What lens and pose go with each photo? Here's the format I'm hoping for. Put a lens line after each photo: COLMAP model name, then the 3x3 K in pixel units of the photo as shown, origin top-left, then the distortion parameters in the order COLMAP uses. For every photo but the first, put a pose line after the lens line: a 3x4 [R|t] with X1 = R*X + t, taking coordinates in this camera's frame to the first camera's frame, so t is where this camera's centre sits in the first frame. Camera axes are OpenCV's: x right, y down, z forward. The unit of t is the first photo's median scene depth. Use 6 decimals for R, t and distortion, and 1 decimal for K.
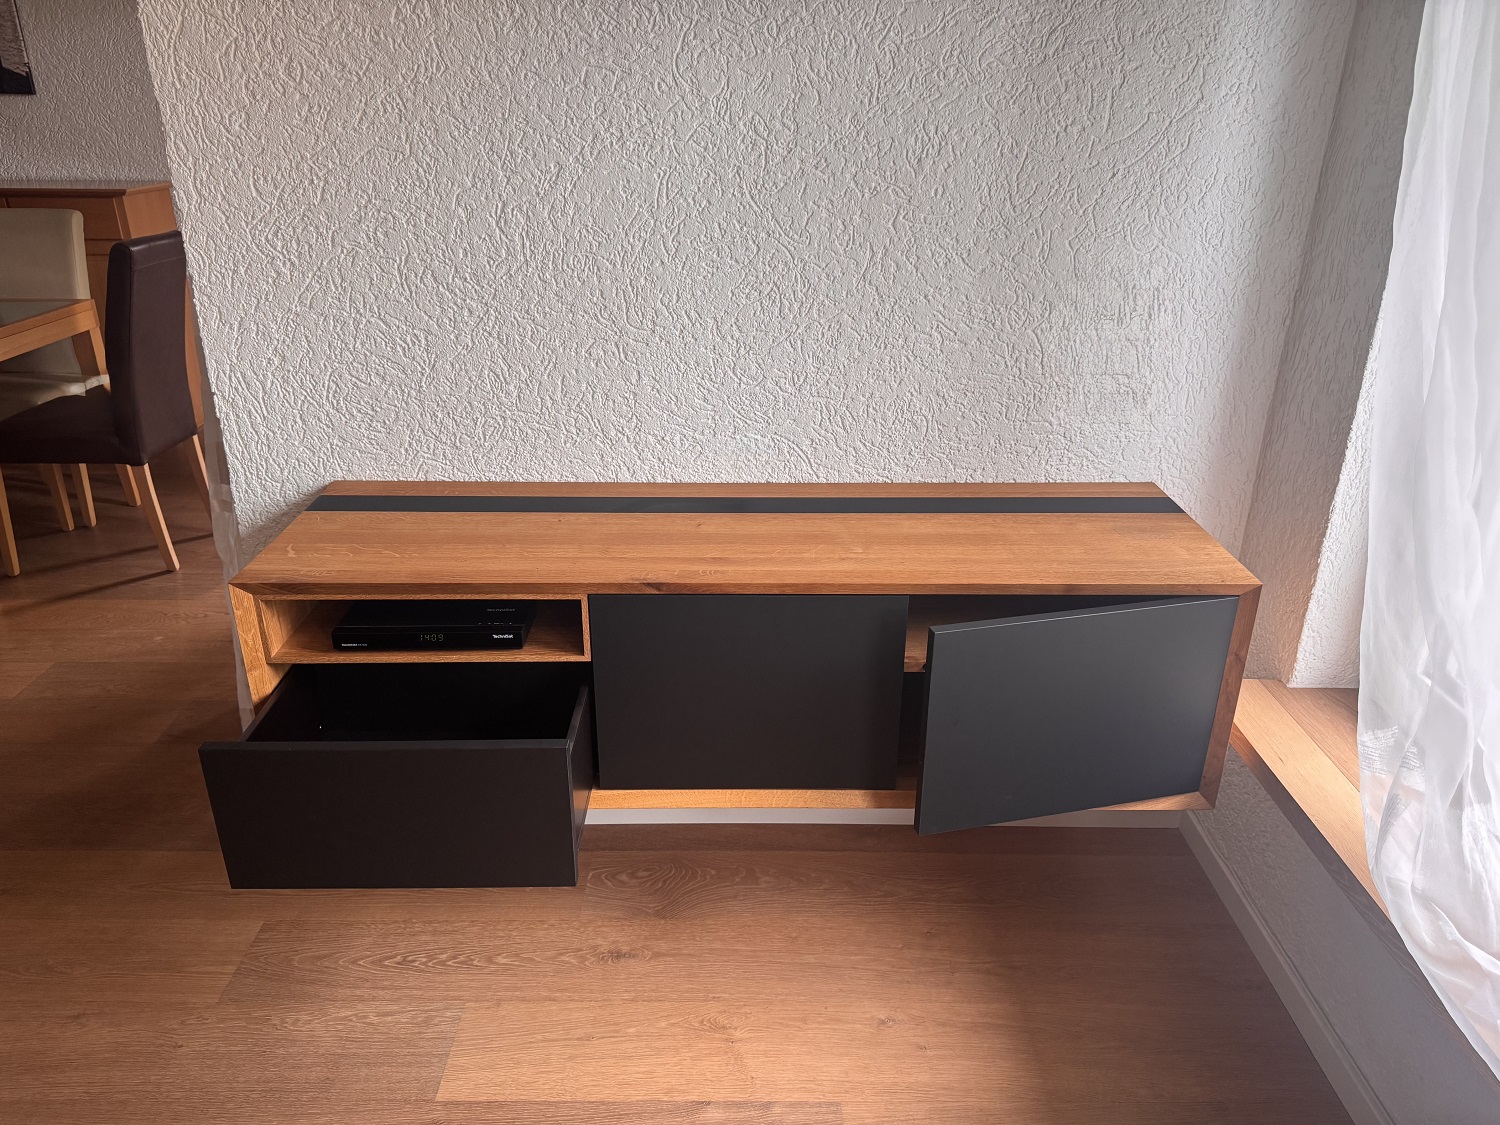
lens RADIAL K [[1060.6, 0, 752.7], [0, 1060.6, 568.2], [0, 0, 1]] dist [0.025344, -0.052867]
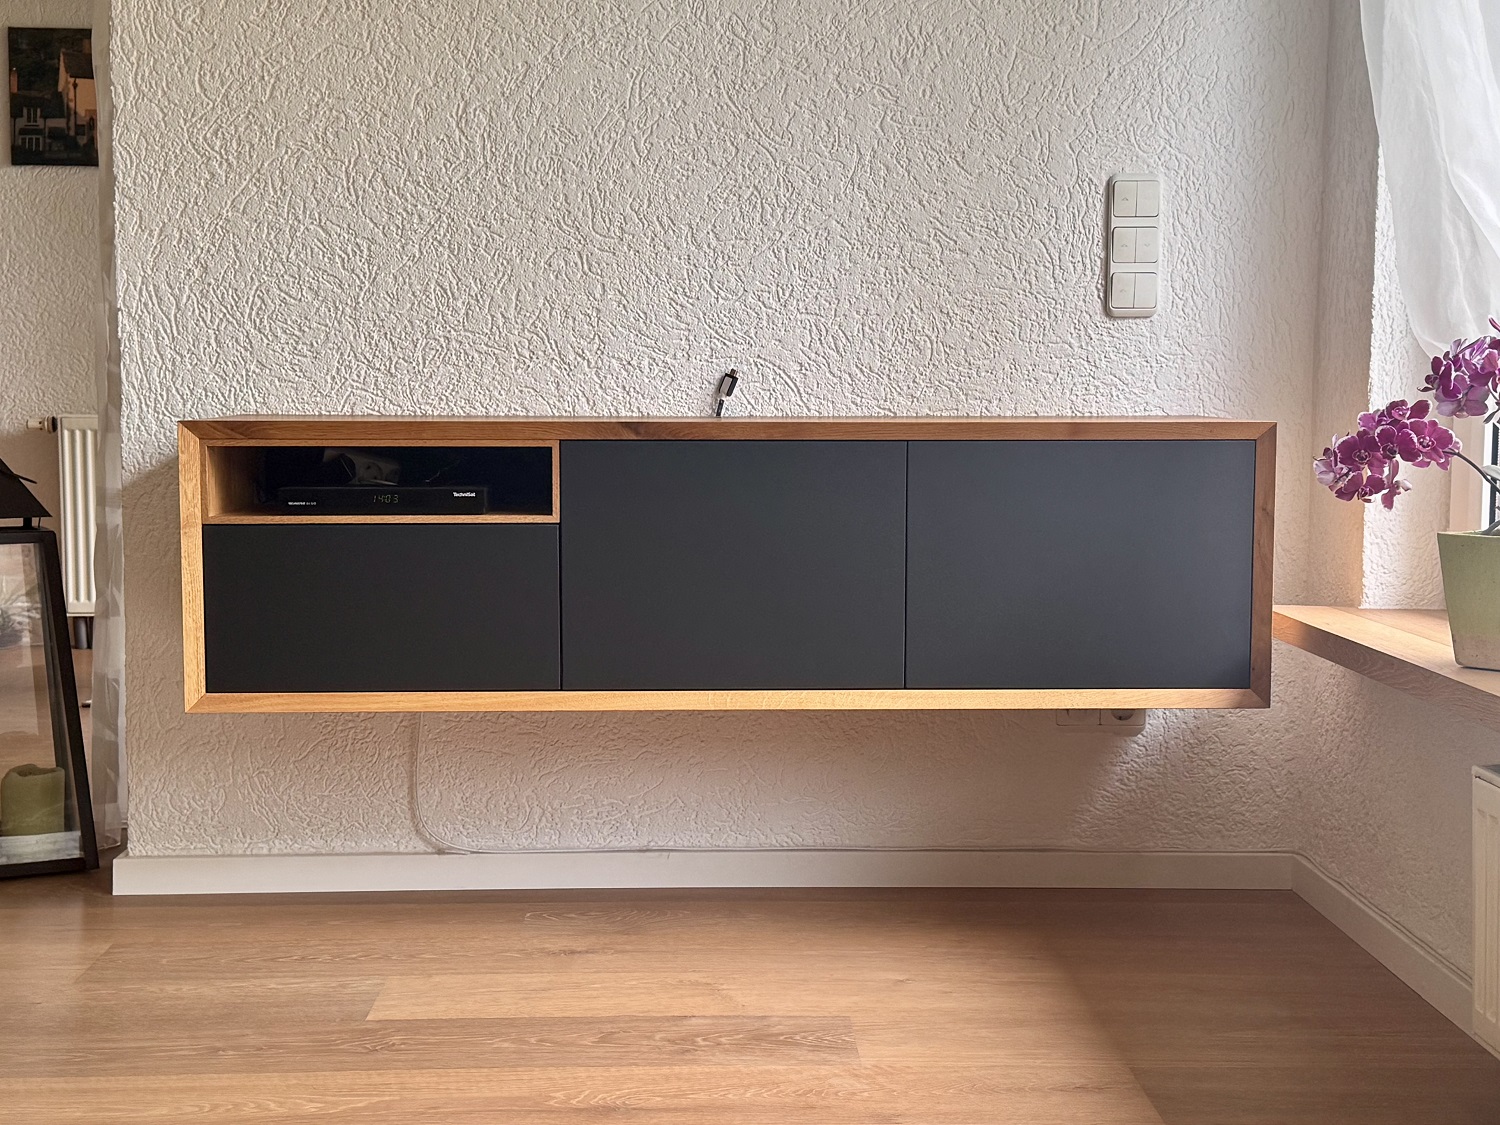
lens RADIAL K [[2060.9, 0, 760.0], [0, 2060.9, 576.2], [0, 0, 1]] dist [0.064276, 0.000000]
pose [[0.999577, -0.008188, 0.027891, -0.027706], [0.016471, 0.950155, -0.311342, 0.608307], [-0.023951, 0.311670, 0.949889, -0.593575]]
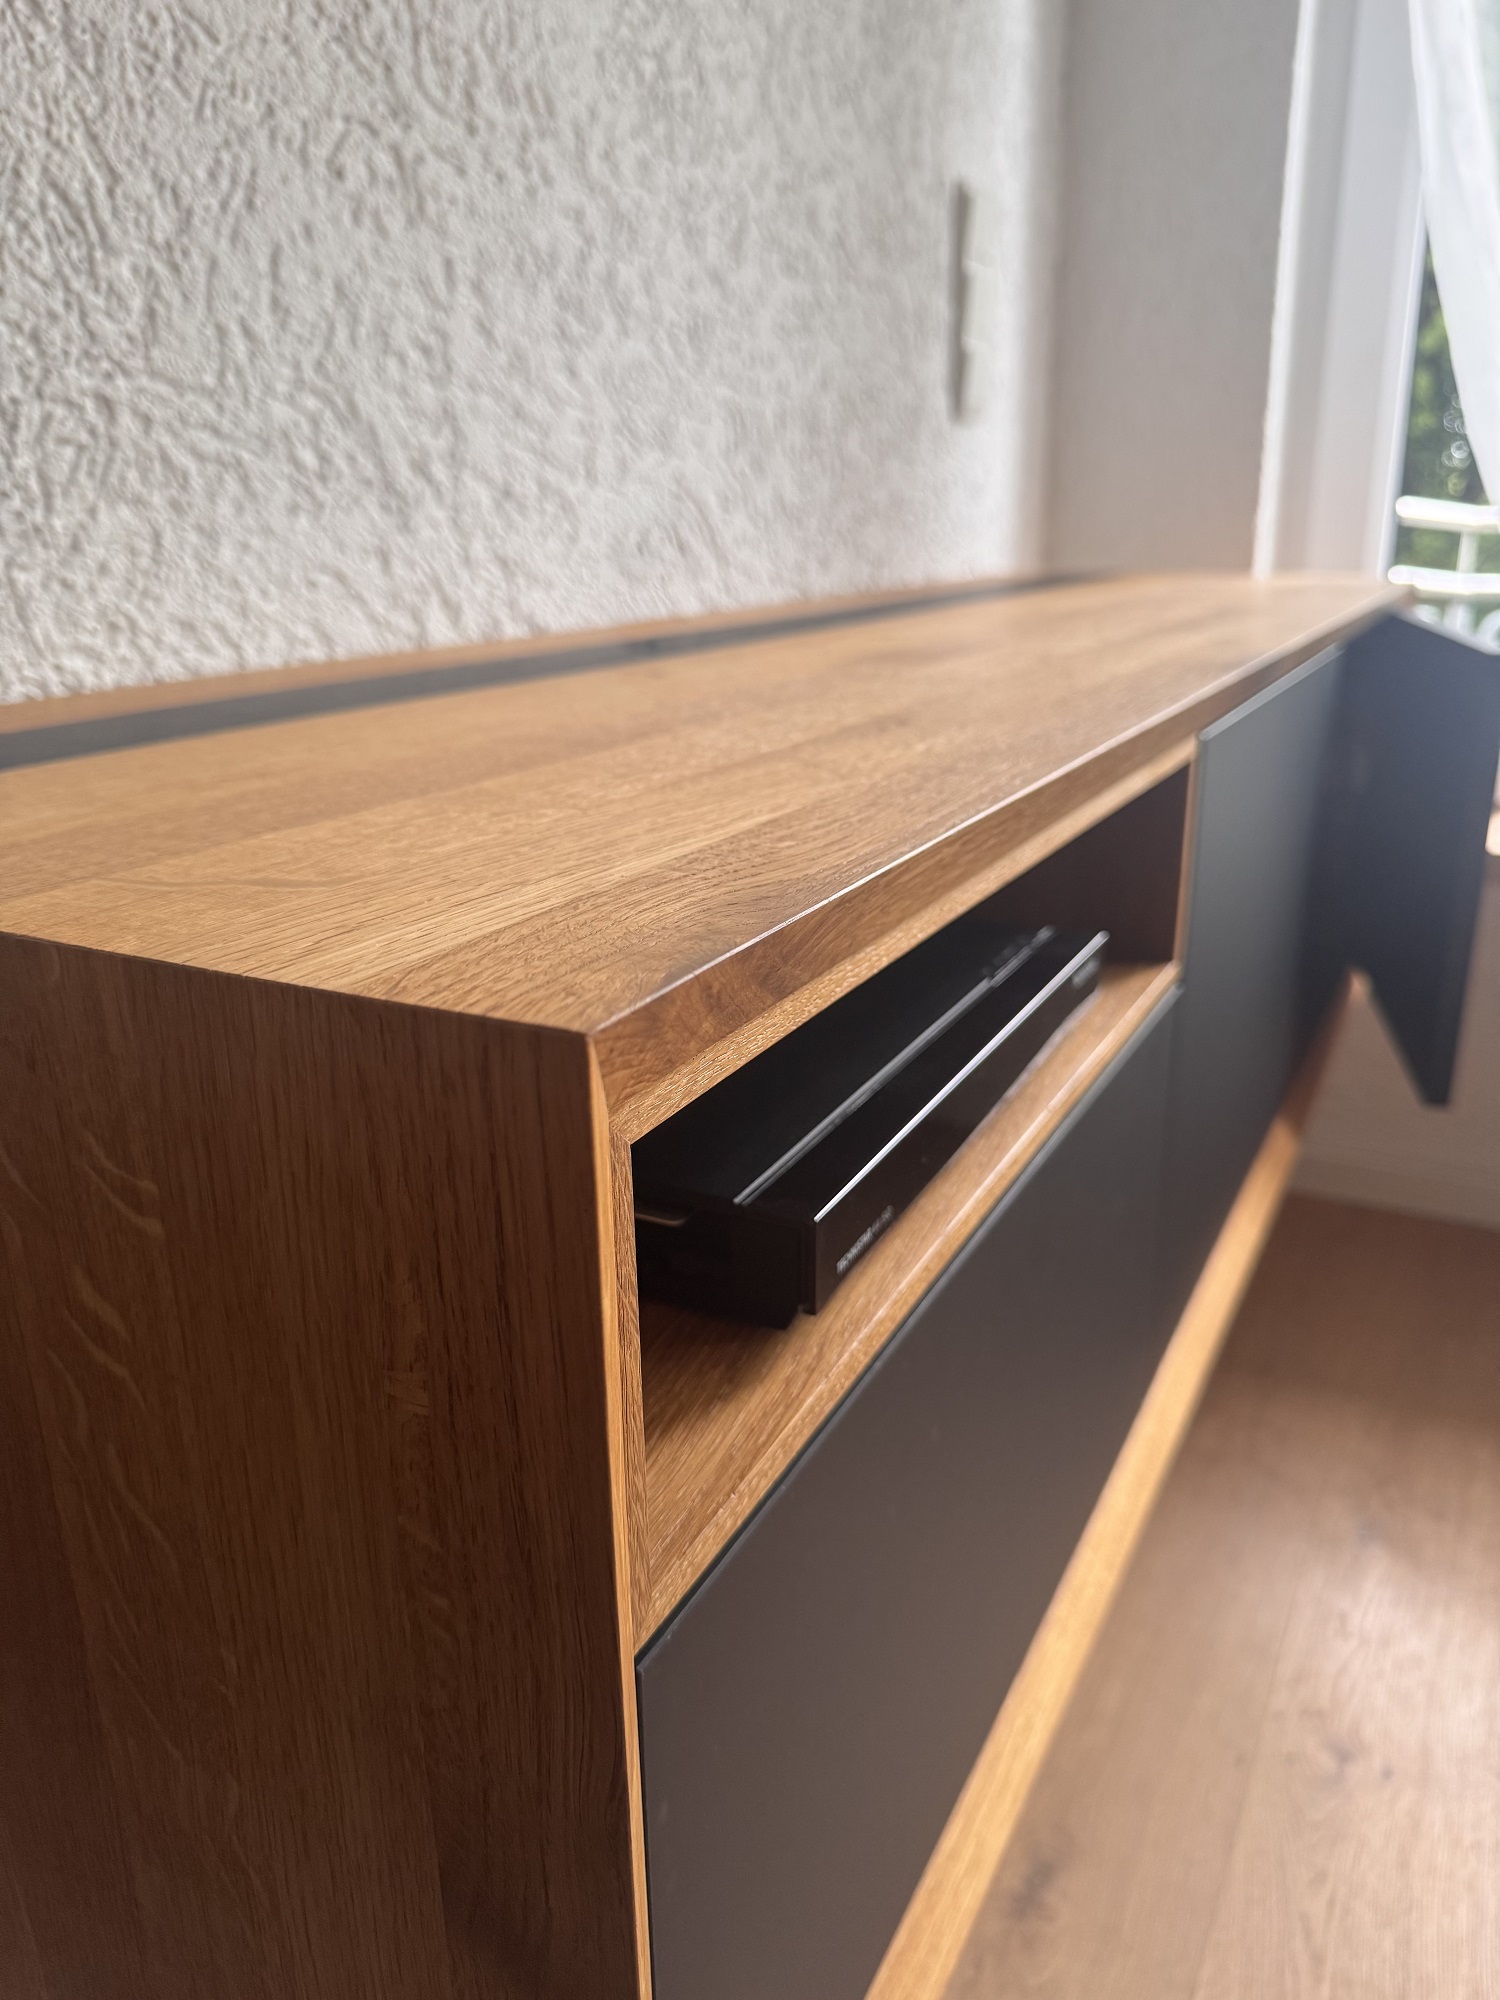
lens RADIAL K [[1476.3, 0, 737.1], [0, 1476.3, 1042.0], [0, 0, 1]] dist [-0.061736, 0.012549]
pose [[0.479165, -0.308378, 0.821769, -0.504236], [0.370890, 0.919693, 0.128863, 0.003028], [-0.795513, 0.243039, 0.555059, 0.774404]]
